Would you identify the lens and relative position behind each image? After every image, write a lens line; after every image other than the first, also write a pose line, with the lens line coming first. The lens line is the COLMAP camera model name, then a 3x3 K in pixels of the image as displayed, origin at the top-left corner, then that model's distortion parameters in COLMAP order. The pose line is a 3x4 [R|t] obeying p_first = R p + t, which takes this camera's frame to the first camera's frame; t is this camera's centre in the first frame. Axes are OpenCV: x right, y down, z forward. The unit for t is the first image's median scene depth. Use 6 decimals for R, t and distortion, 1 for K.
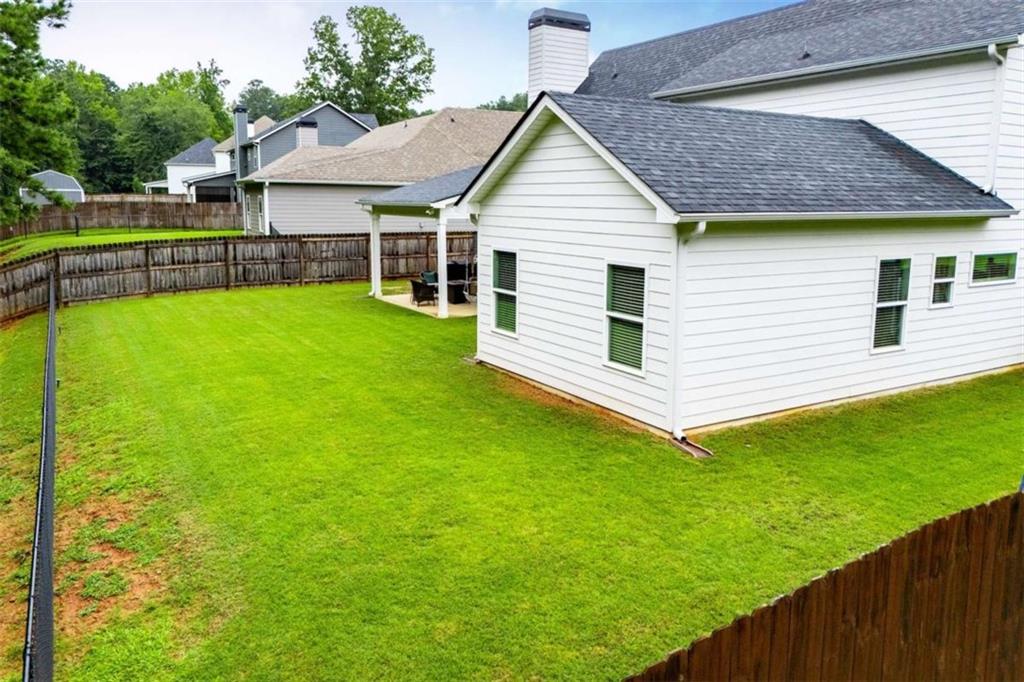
lens RADIAL K [[756.1, 0, 513.2], [0, 756.1, 314.6], [0, 0, 1]] dist [0.069115, -0.076276]
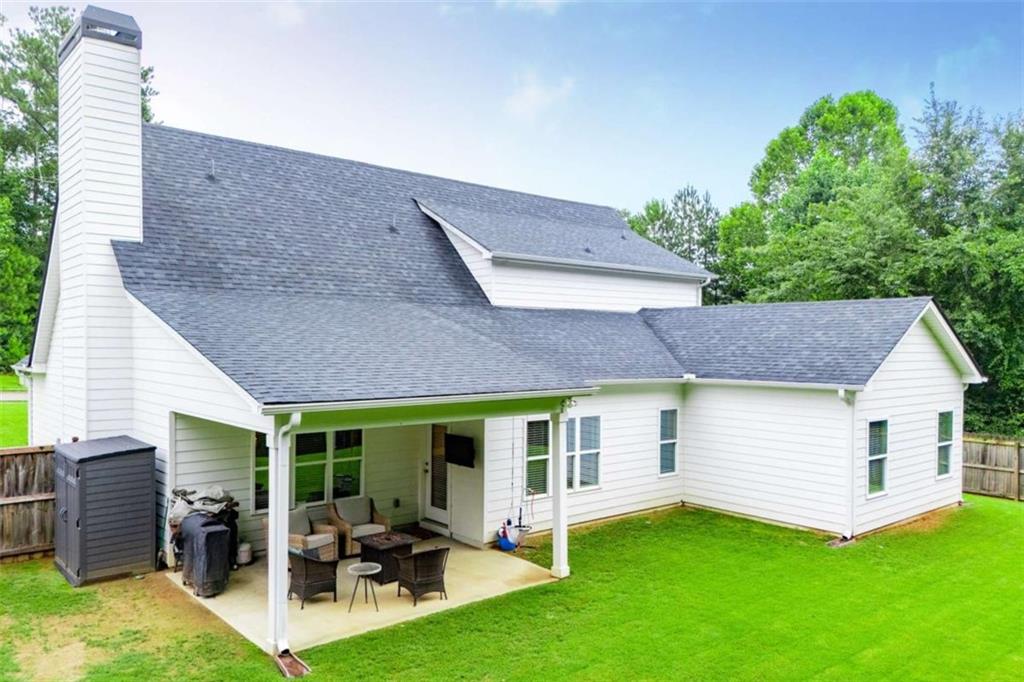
lens RADIAL K [[761.5, 0, 512.0], [0, 761.5, 341.0], [0, 0, 1]] dist [0.067911, -0.063559]
pose [[-0.157809, -0.008426, 0.987434, -0.568305], [0.143037, 0.989222, 0.031301, -0.169695], [-0.977055, 0.146179, -0.154903, 0.914378]]
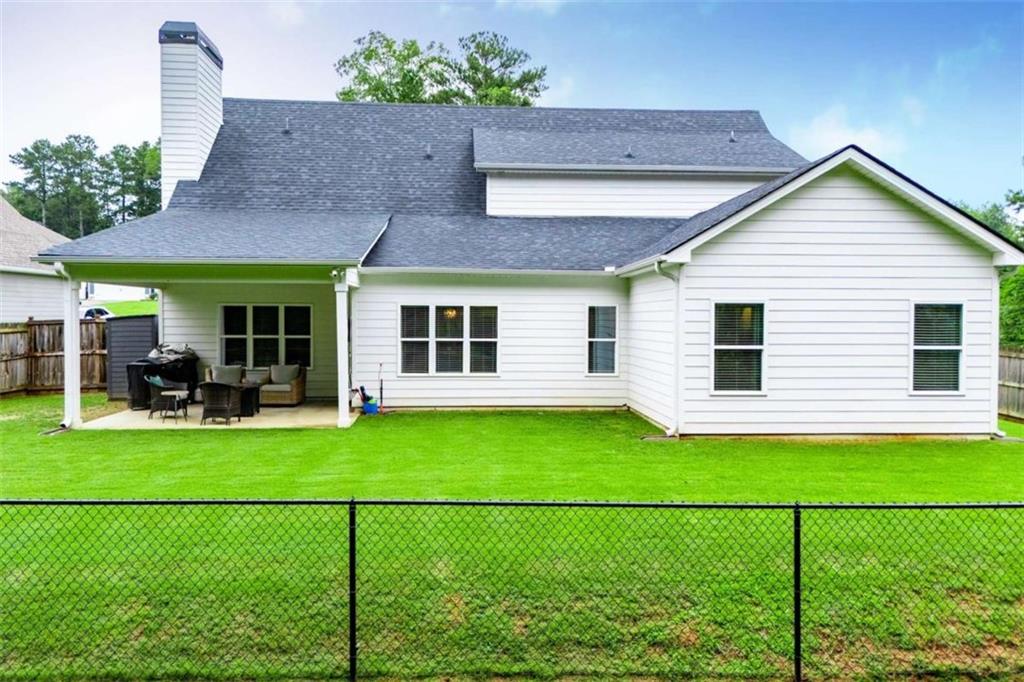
lens RADIAL K [[754.3, 0, 513.1], [0, 754.3, 338.4], [0, 0, 1]] dist [0.061487, -0.053435]
pose [[0.467901, -0.030093, 0.883269, -0.519755], [0.134591, 0.990189, -0.037562, -0.024007], [-0.873473, 0.136455, 0.467360, 0.440626]]
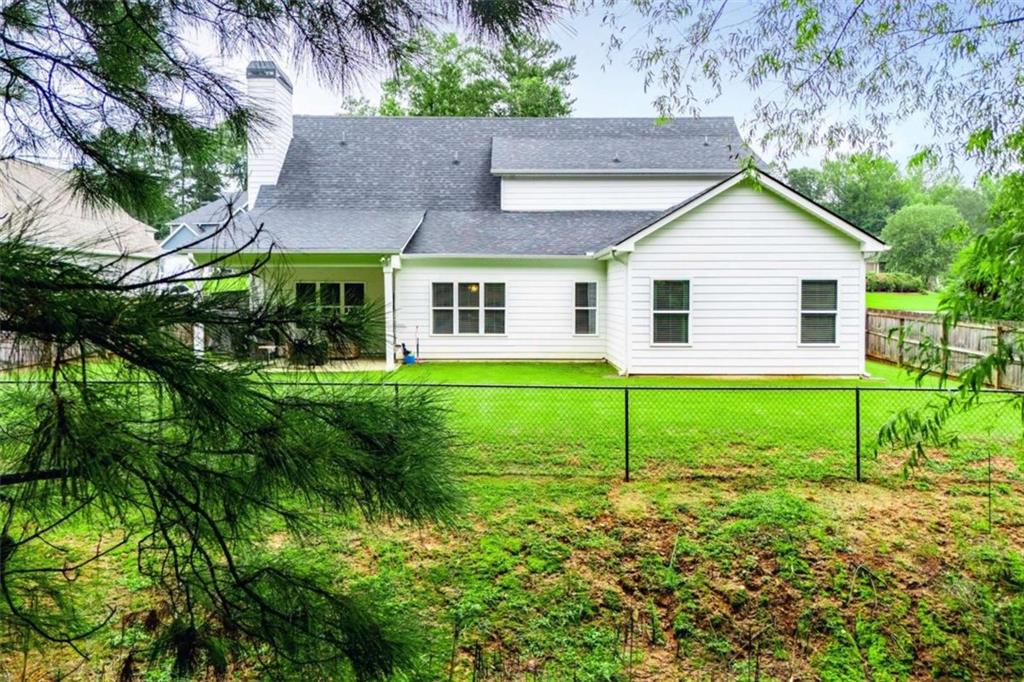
lens RADIAL K [[756.1, 0, 513.2], [0, 756.1, 314.6], [0, 0, 1]] dist [0.069115, -0.076276]
pose [[0.516614, -0.032789, 0.855591, -0.678293], [0.134943, 0.989896, -0.043544, -0.003623], [-0.845518, 0.137951, 0.515818, 0.309364]]
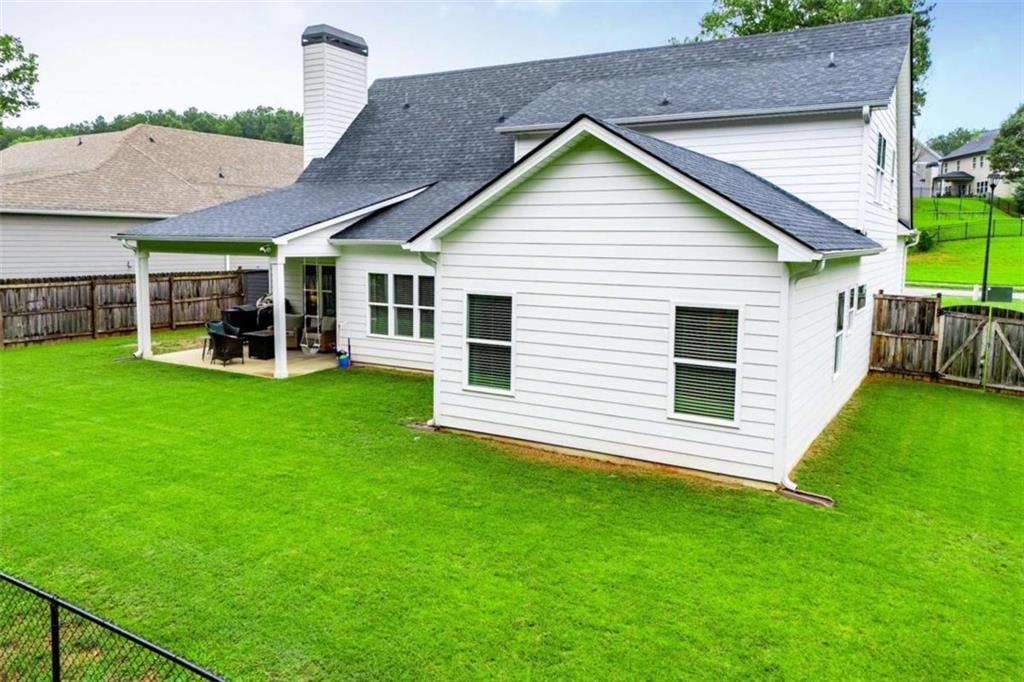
lens RADIAL K [[756.1, 0, 513.2], [0, 756.1, 314.6], [0, 0, 1]] dist [0.069115, -0.076276]
pose [[0.884359, -0.042515, 0.464867, -0.208814], [0.064323, 0.997443, -0.031145, -0.018235], [-0.462354, 0.057445, 0.884833, 0.124932]]
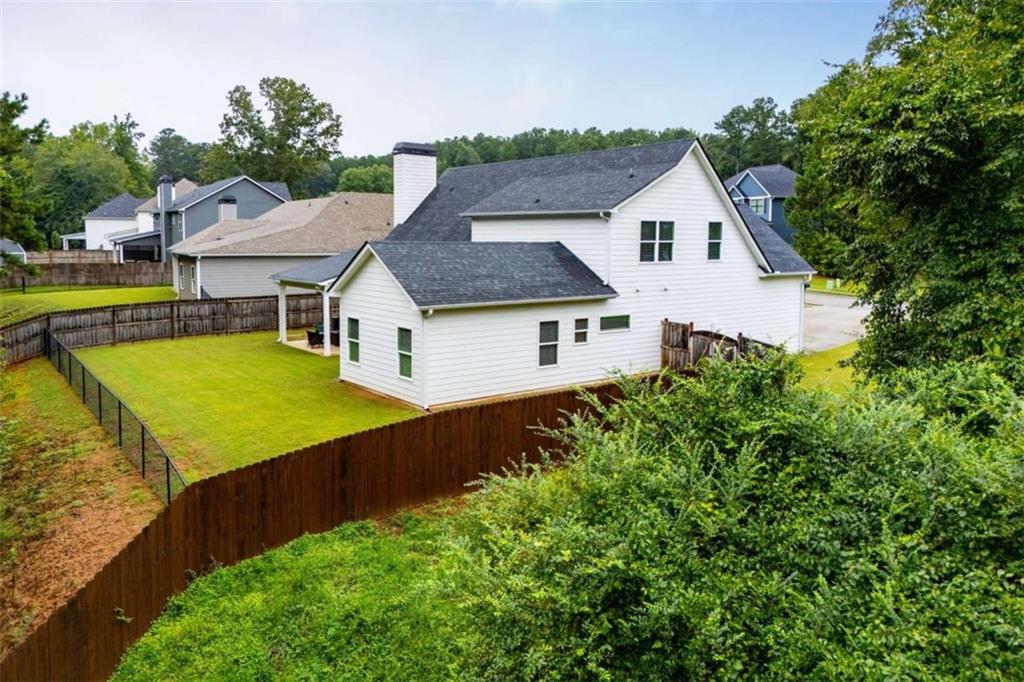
lens RADIAL K [[743.6, 0, 510.5], [0, 743.6, 299.0], [0, 0, 1]] dist [0.065715, -0.076368]
pose [[0.993899, -0.012068, 0.109635, 0.092338], [0.019684, 0.997447, -0.068650, 0.000555], [-0.108526, 0.070389, 0.991598, -0.452682]]
